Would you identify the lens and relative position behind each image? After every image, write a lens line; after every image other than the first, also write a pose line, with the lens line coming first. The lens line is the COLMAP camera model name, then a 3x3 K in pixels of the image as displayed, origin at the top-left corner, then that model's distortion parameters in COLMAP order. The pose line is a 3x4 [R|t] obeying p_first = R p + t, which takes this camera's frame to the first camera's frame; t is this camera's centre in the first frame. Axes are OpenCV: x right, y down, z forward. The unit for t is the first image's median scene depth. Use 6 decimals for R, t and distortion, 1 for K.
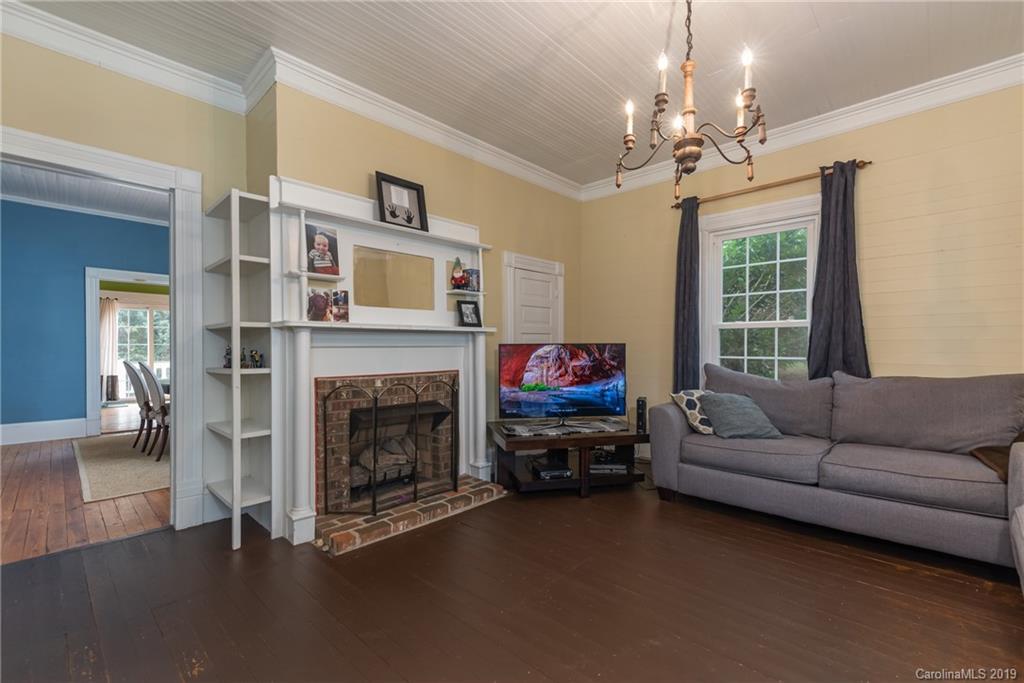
lens RADIAL K [[450.8, 0, 495.1], [0, 450.8, 347.7], [0, 0, 1]] dist [-0.000173, -0.000018]
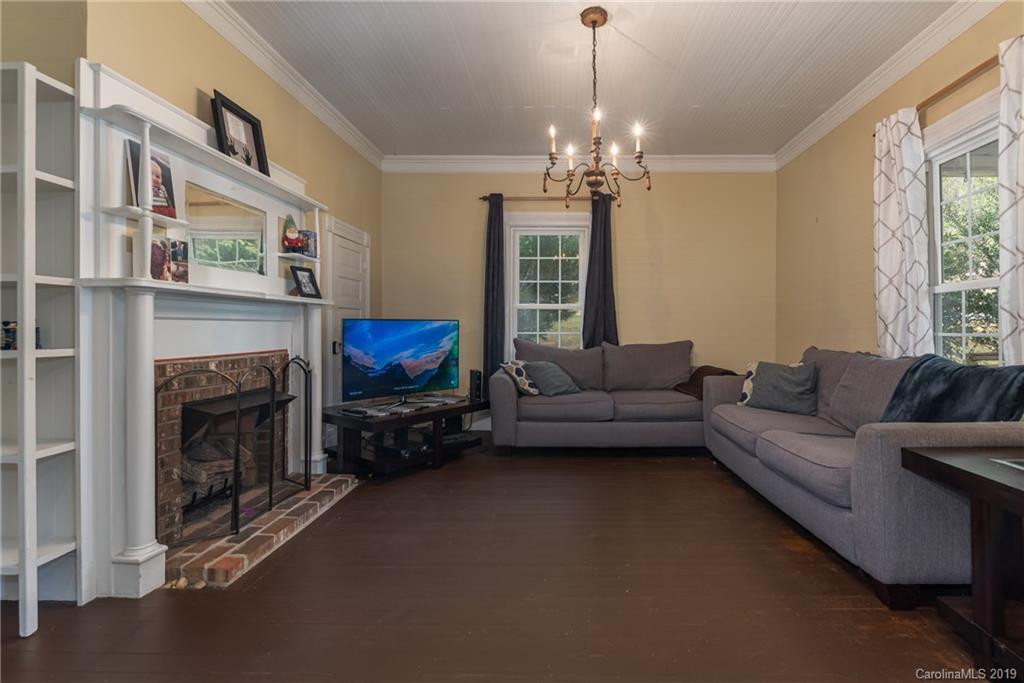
lens RADIAL K [[534.6, 0, 512.2], [0, 534.6, 330.6], [0, 0, 1]] dist [-0.026797, -0.000001]
pose [[0.715015, 0.003163, 0.699102, -0.552637], [-0.000965, 0.999993, -0.003537, 0.021216], [-0.699109, 0.001855, 0.715013, 0.008018]]
